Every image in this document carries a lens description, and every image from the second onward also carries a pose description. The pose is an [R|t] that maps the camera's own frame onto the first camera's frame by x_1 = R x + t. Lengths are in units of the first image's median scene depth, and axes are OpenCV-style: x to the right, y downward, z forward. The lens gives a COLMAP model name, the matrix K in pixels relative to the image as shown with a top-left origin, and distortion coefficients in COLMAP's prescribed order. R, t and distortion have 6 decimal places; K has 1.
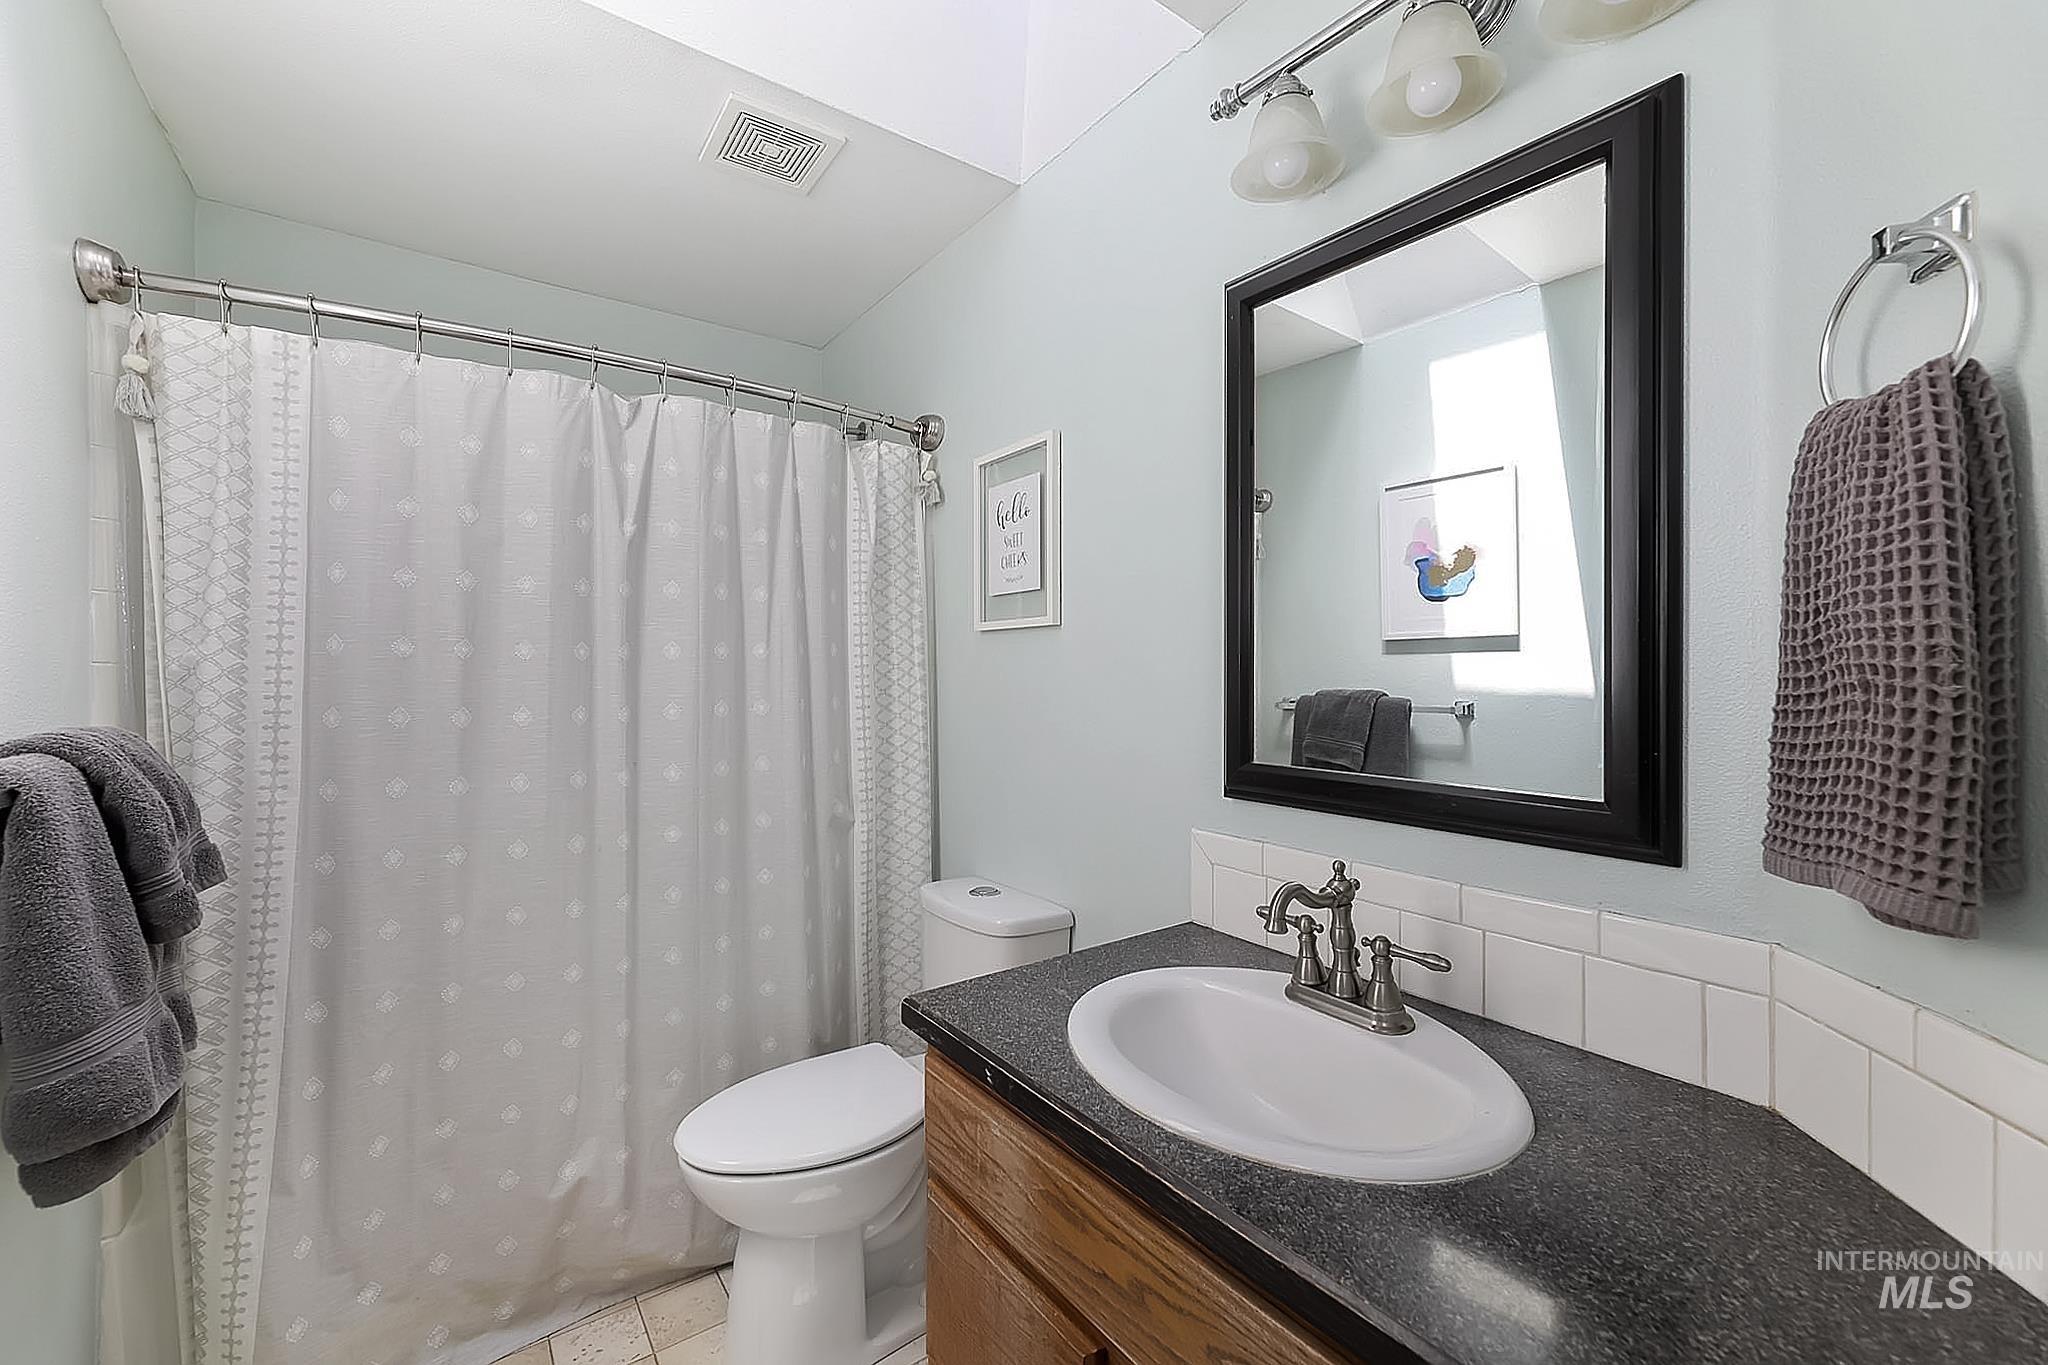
lens RADIAL K [[833.9, 0, 1023.7], [0, 833.9, 667.9], [0, 0, 1]] dist [0.003936, -0.000083]
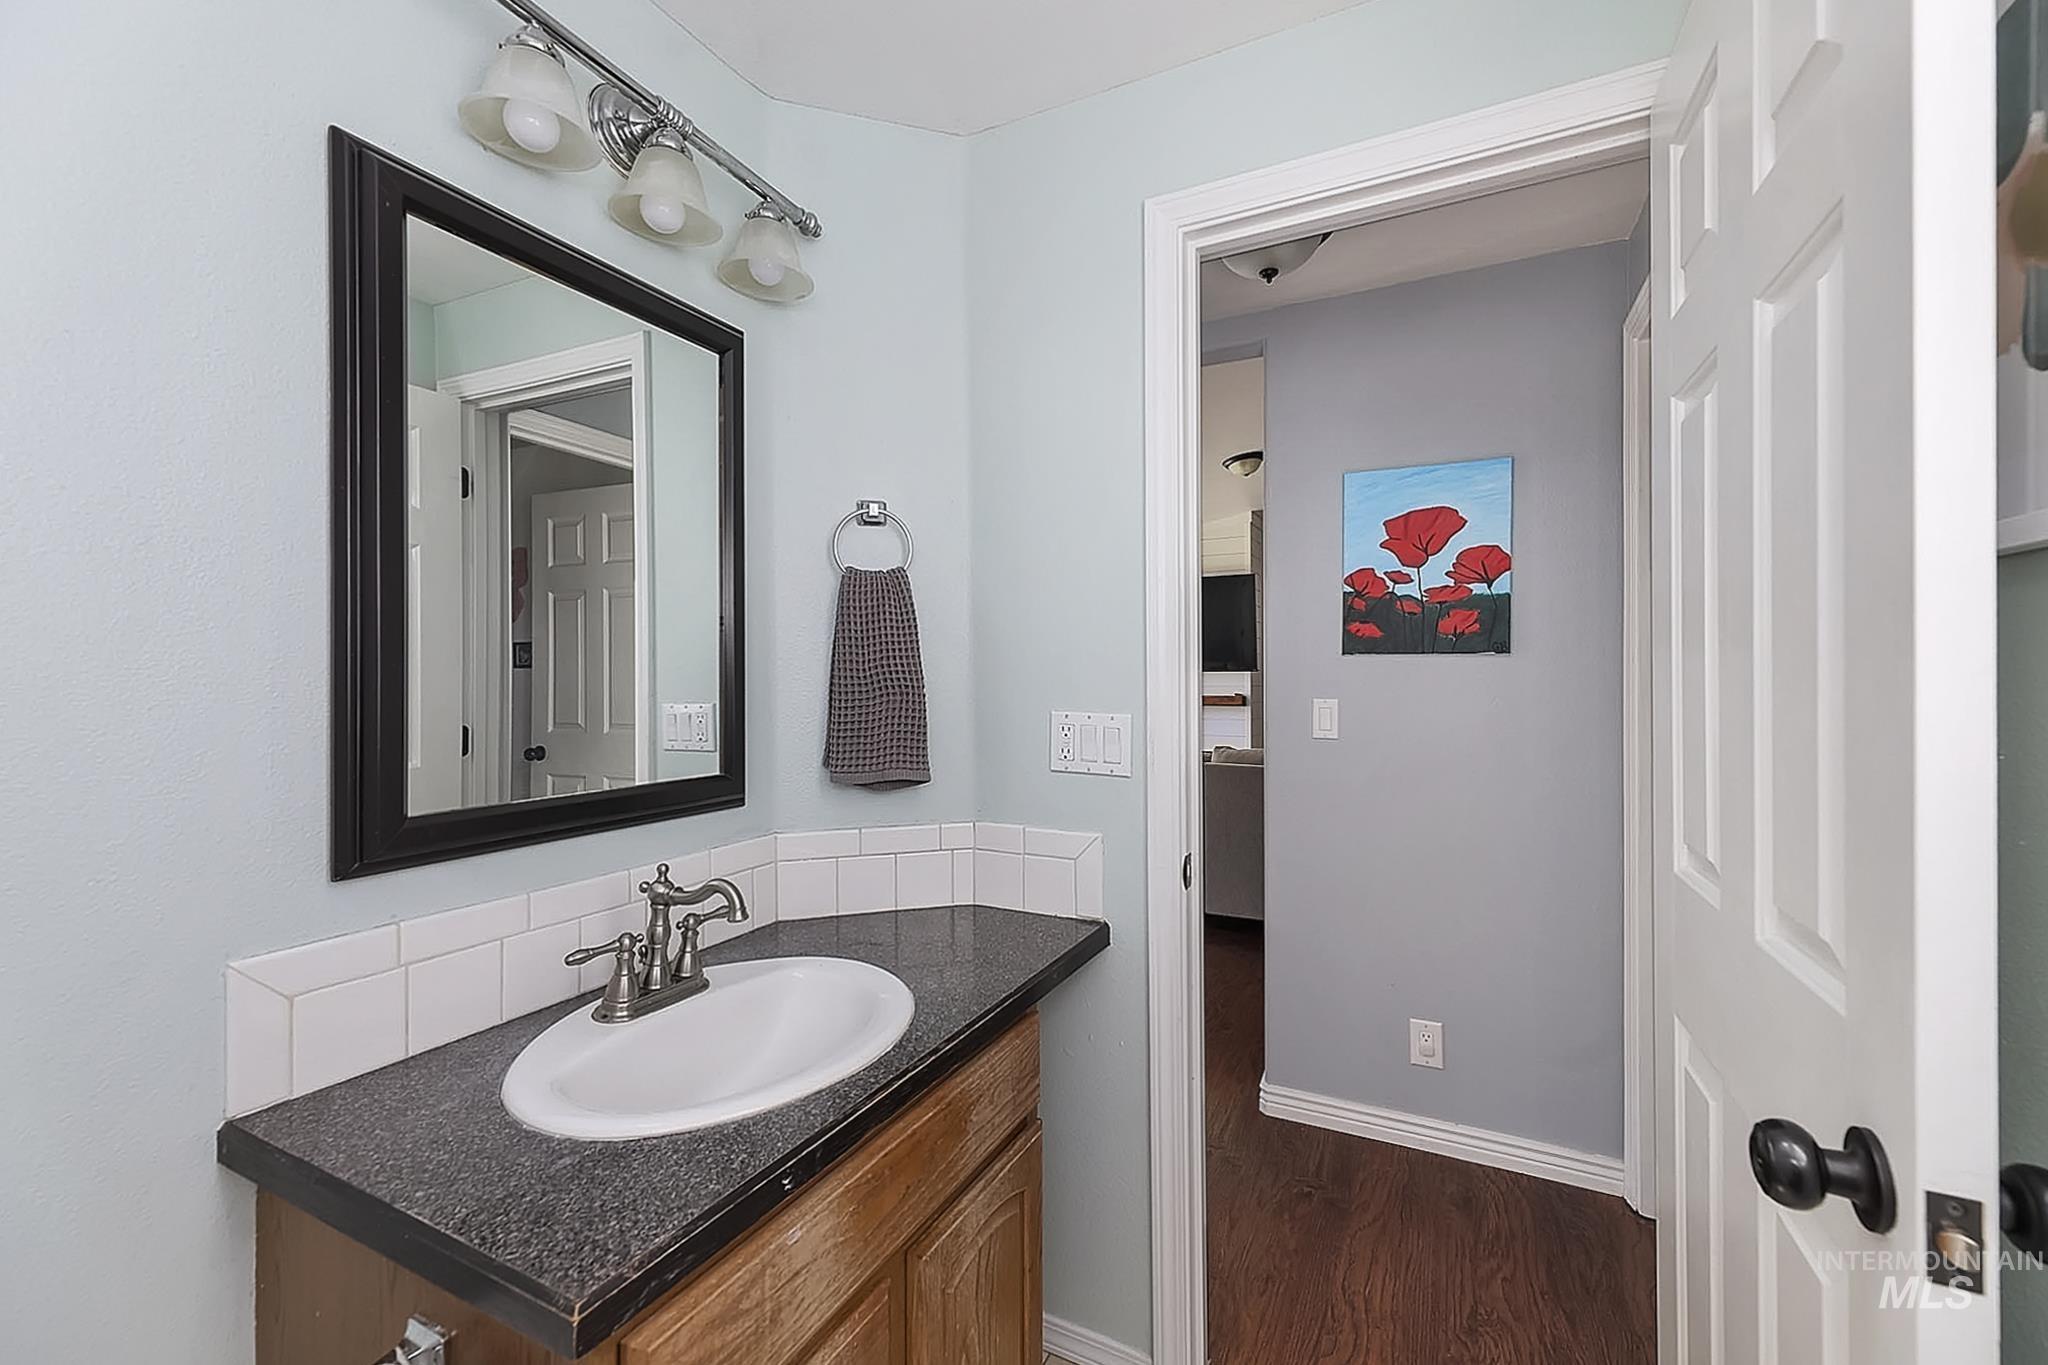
lens RADIAL K [[833.9, 0, 1025.8], [0, 833.9, 677.7], [0, 0, 1]] dist [0.003936, -0.000083]
pose [[-0.449124, 0.002347, 0.893466, -0.899501], [0.009370, 0.999954, 0.002083, -0.012199], [-0.893420, 0.009308, -0.449125, 1.169521]]
